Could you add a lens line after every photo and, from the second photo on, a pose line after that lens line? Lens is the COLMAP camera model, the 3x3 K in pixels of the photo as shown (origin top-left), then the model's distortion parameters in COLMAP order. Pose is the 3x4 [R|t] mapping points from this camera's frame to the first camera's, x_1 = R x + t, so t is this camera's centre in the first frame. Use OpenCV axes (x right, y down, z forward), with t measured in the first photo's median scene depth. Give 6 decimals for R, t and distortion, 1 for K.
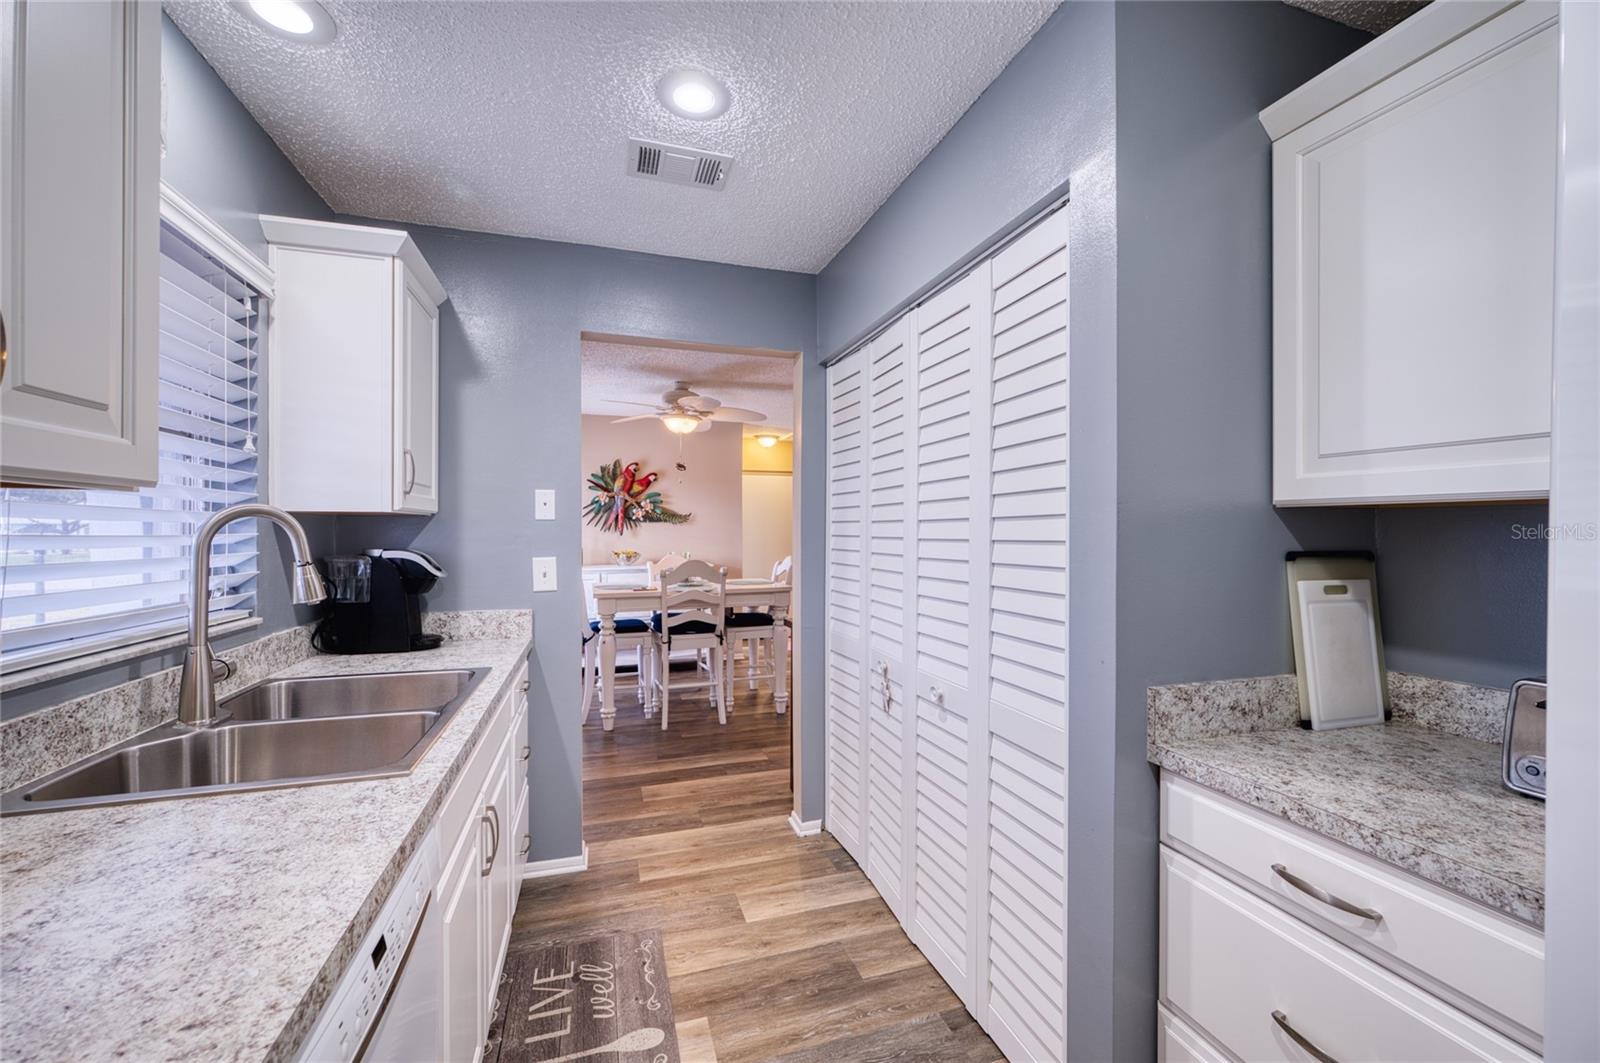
lens RADIAL K [[626.4, 0, 793.5], [0, 626.4, 532.0], [0, 0, 1]] dist [-0.008186, 0.002986]
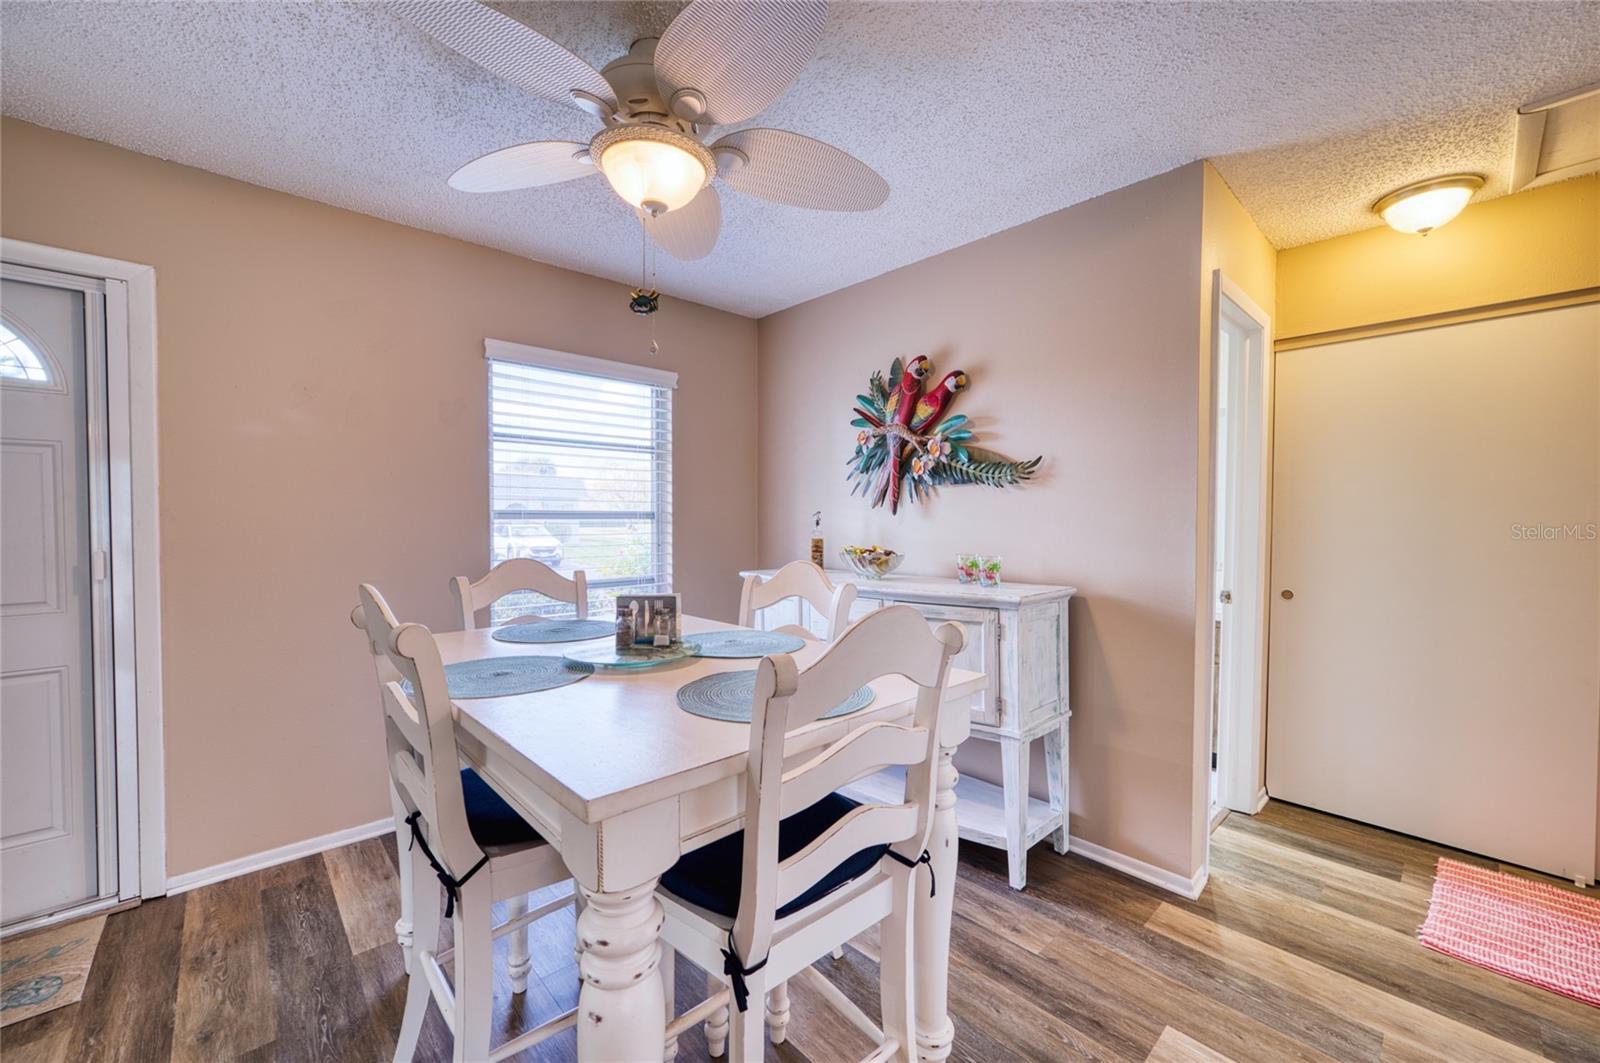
lens RADIAL K [[626.4, 0, 803.1], [0, 626.4, 531.8], [0, 0, 1]] dist [-0.008186, 0.002986]
pose [[0.415873, 0.018990, -0.909225, 0.133445], [0.000077, 0.999781, 0.020916, 0.009069], [0.909423, -0.008768, 0.415780, 0.729705]]
